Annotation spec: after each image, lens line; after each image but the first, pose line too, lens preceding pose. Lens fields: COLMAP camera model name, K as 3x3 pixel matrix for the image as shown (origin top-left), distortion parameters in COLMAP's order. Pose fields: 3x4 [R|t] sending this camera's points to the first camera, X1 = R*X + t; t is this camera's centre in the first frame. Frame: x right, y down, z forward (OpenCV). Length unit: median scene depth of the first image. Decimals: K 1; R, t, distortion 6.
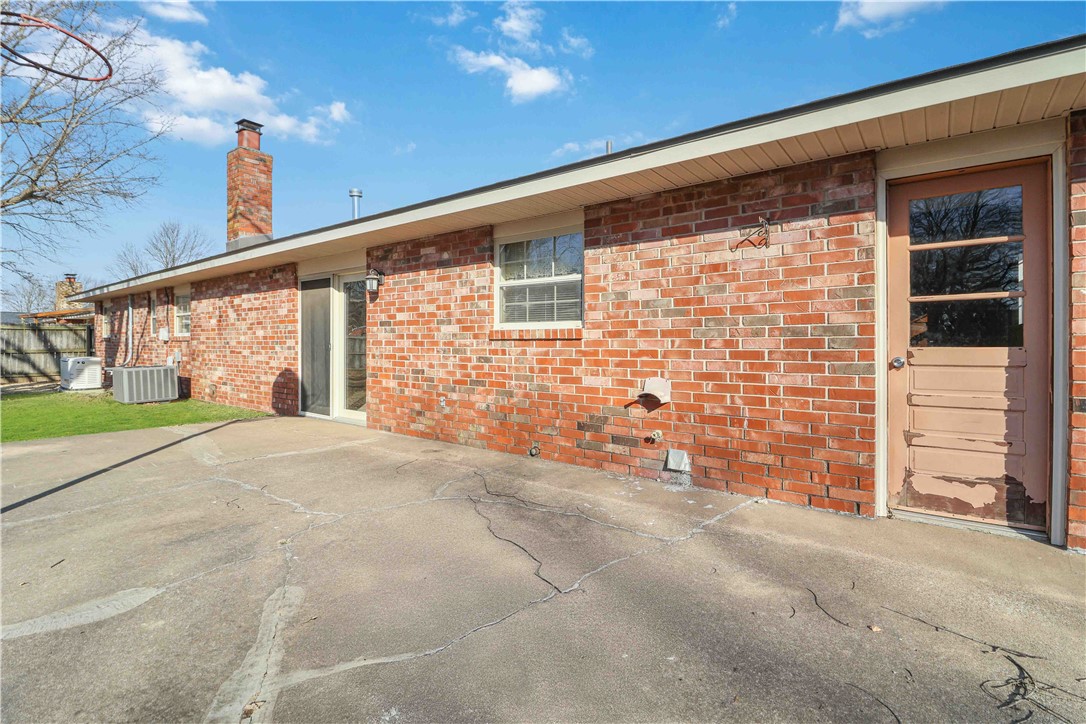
lens RADIAL K [[516.8, 0, 567.6], [0, 516.8, 346.1], [0, 0, 1]] dist [-0.009393, -0.006701]
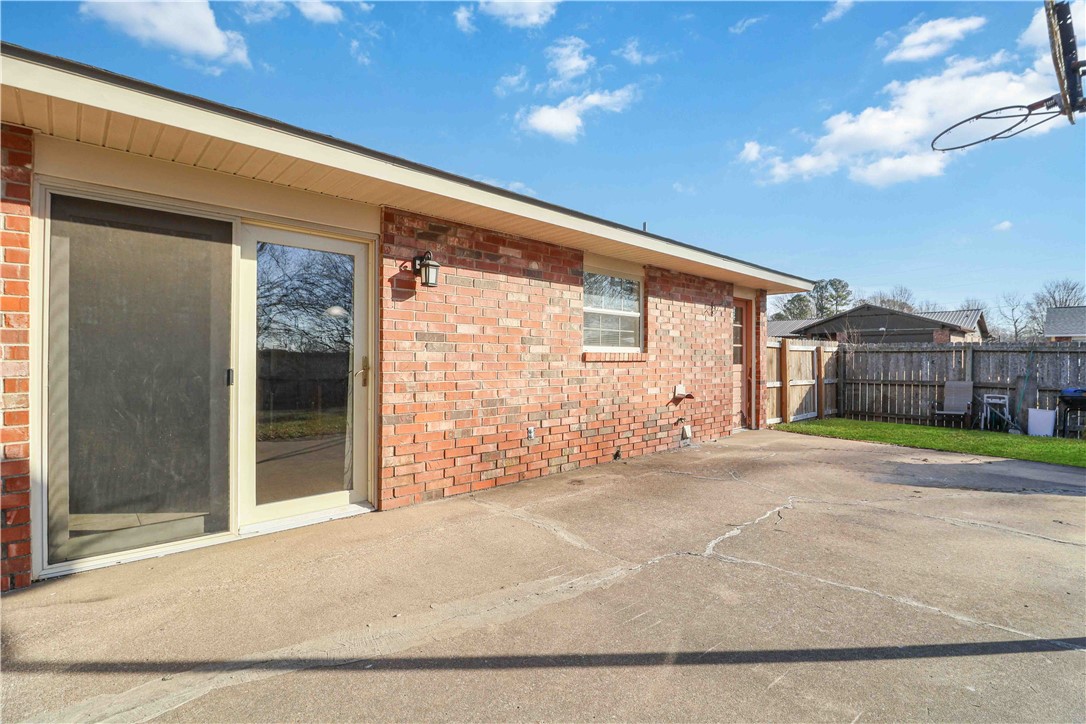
lens RADIAL K [[516.8, 0, 549.2], [0, 516.8, 357.7], [0, 0, 1]] dist [-0.009393, -0.006701]
pose [[0.152194, 0.004260, 0.988341, -1.130502], [0.006984, 0.999961, -0.005385, -0.013974], [-0.988326, 0.007722, 0.152159, 0.865276]]
